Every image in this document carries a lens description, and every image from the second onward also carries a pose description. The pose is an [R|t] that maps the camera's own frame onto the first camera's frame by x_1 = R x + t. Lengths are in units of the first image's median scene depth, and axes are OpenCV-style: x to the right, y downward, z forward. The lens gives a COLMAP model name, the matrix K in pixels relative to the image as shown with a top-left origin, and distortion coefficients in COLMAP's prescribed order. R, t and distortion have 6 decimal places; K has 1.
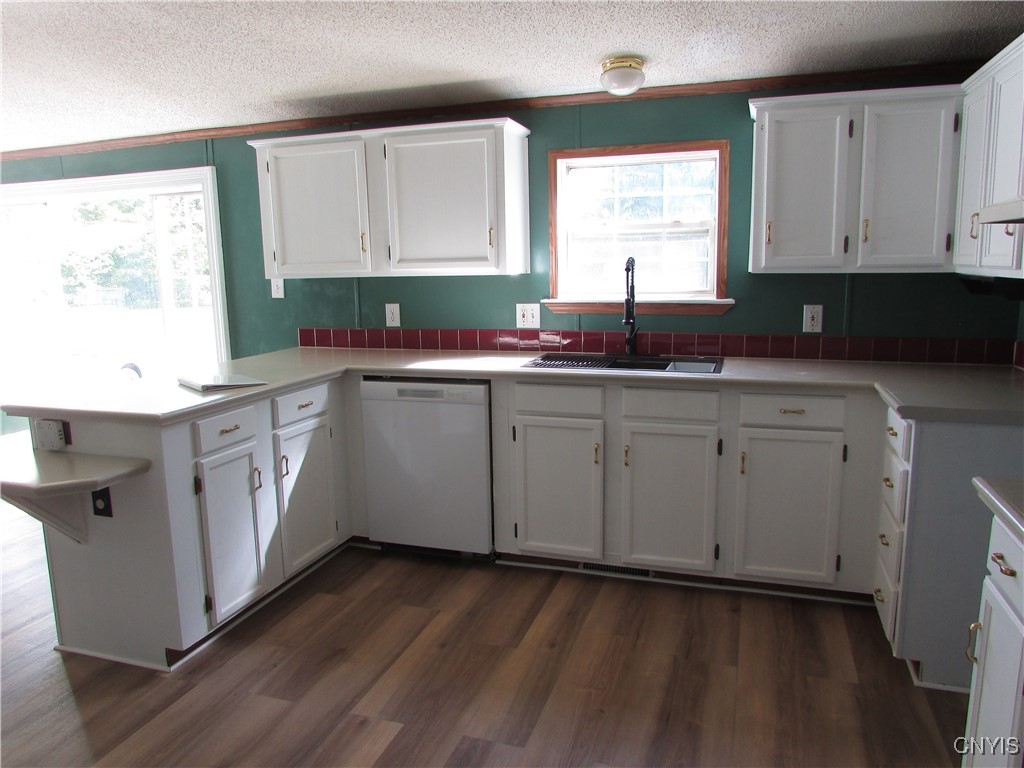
lens RADIAL K [[734.1, 0, 506.2], [0, 734.1, 381.8], [0, 0, 1]] dist [-0.024522, 0.003811]
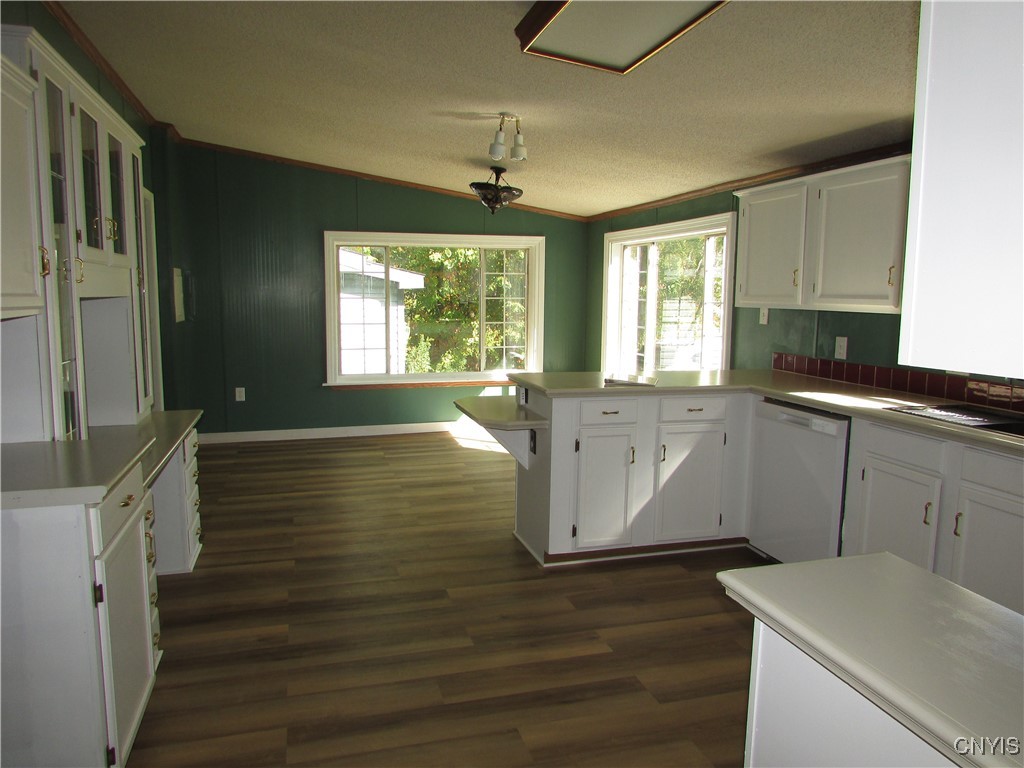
lens RADIAL K [[734.1, 0, 506.2], [0, 734.1, 381.8], [0, 0, 1]] dist [-0.024522, 0.003811]
pose [[0.568463, 0.131486, -0.812134, 0.485975], [-0.160076, 0.985957, 0.047581, -0.020243], [0.806985, 0.102955, 0.581528, 0.032588]]
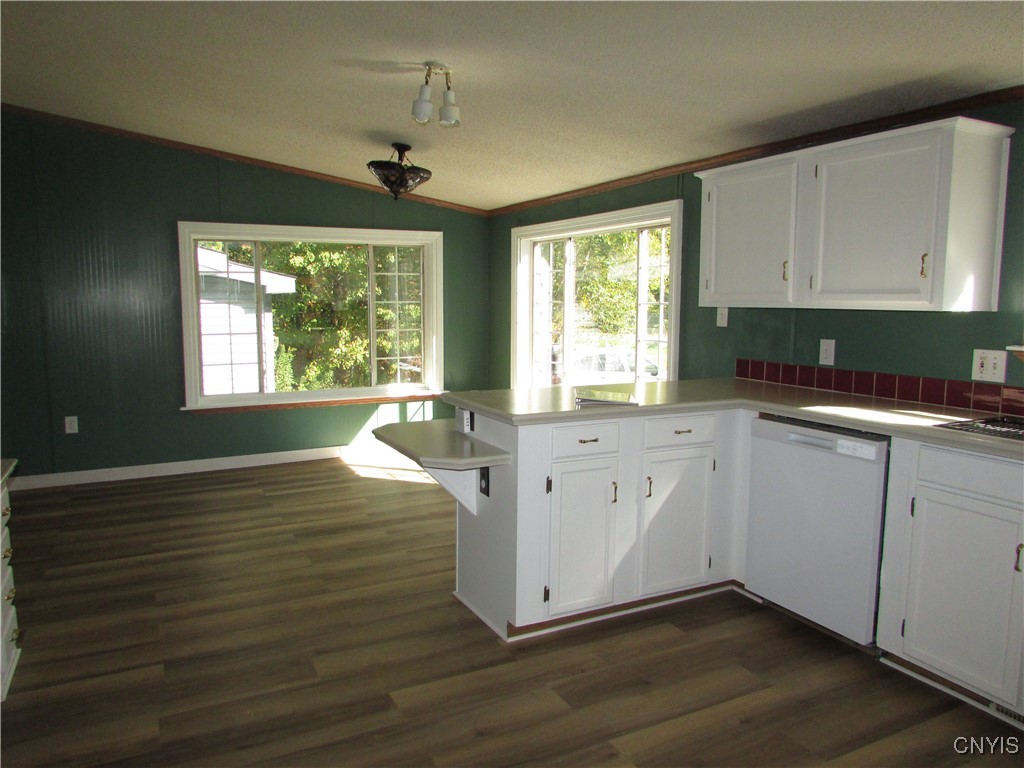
lens RADIAL K [[734.1, 0, 506.2], [0, 734.1, 381.8], [0, 0, 1]] dist [-0.024522, 0.003811]
pose [[0.717335, 0.104976, -0.688775, 0.212122], [-0.137039, 0.990531, 0.008246, -0.009997], [0.683119, 0.088474, 0.724929, 0.102302]]
